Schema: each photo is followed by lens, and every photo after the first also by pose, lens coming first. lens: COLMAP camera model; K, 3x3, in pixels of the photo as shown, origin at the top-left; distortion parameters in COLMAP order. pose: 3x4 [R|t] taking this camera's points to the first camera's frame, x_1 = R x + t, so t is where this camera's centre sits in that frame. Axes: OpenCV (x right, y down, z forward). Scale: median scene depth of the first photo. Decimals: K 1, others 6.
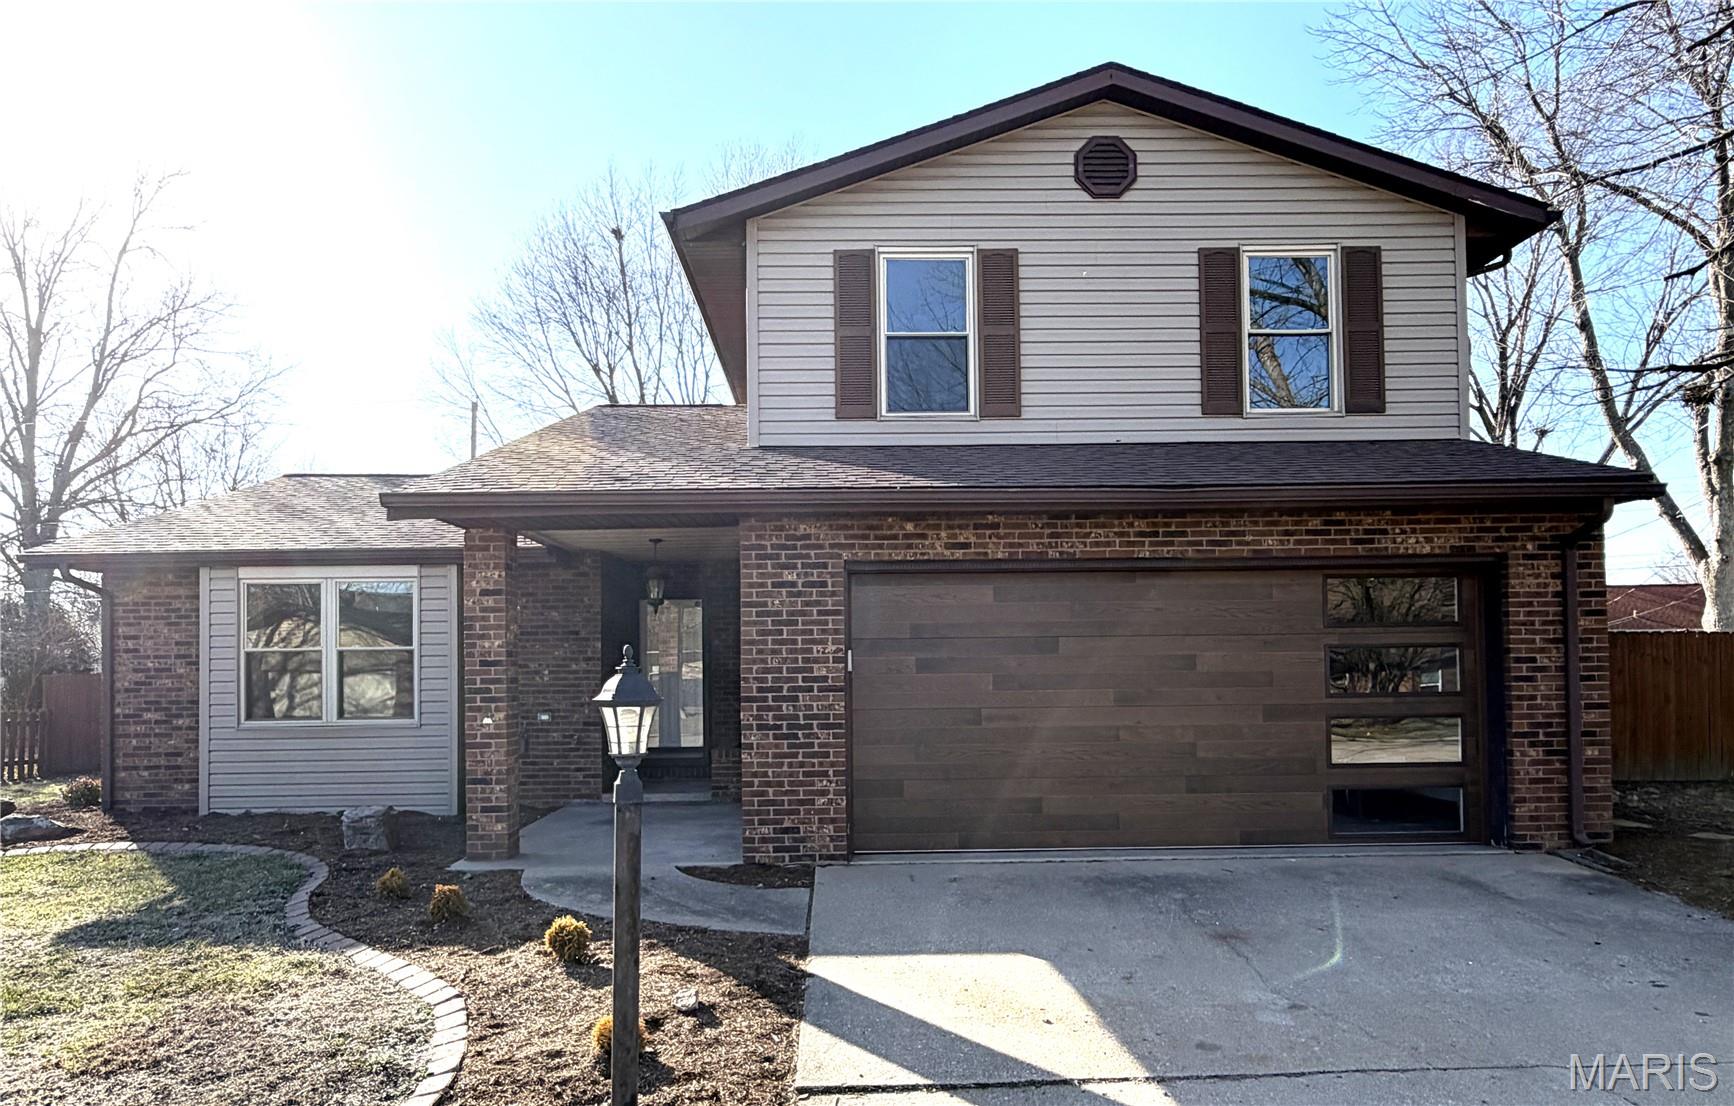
lens RADIAL K [[1515.9, 0, 866.9], [0, 1515.9, 552.7], [0, 0, 1]] dist [-0.000431, -0.003269]
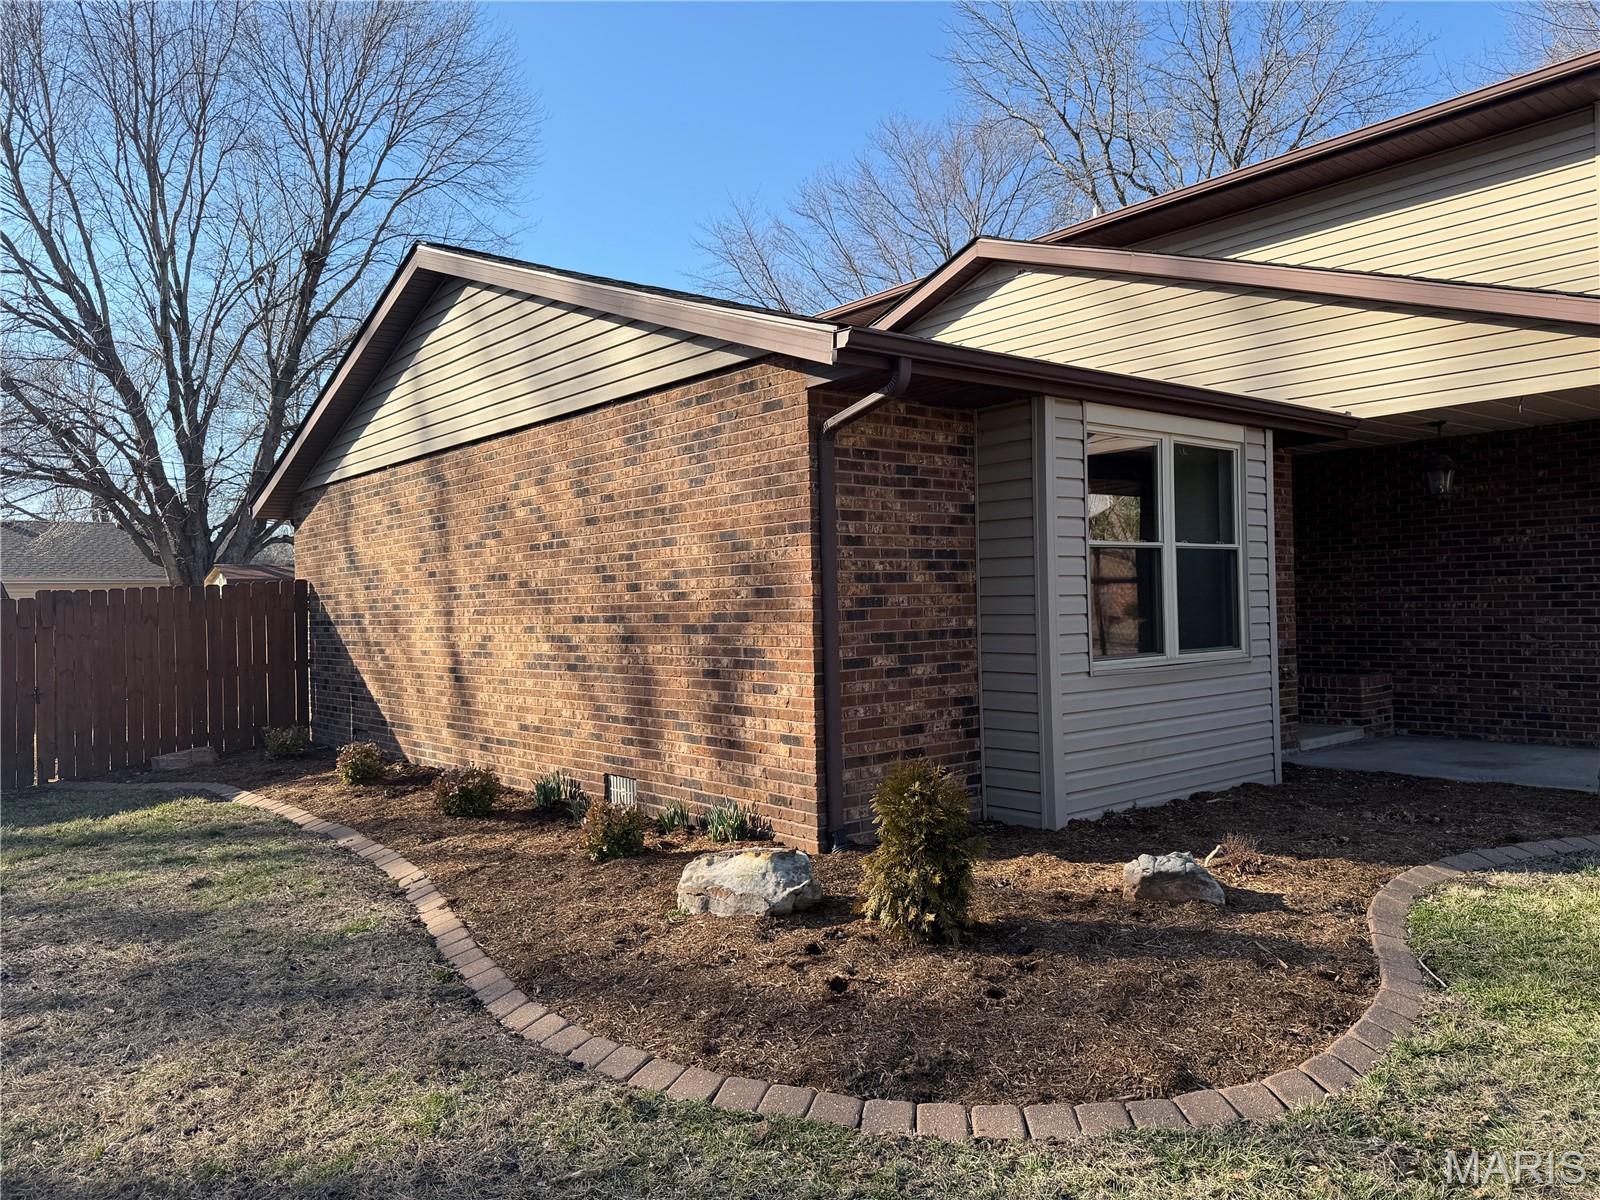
lens RADIAL K [[1142.4, 0, 798.7], [0, 1142.4, 599.4], [0, 0, 1]] dist [0.005173, 0.000954]
pose [[0.798906, -0.002214, 0.601451, -0.741318], [-0.010746, 0.999781, 0.017953, 0.078381], [-0.601359, -0.020806, 0.798708, 0.691703]]
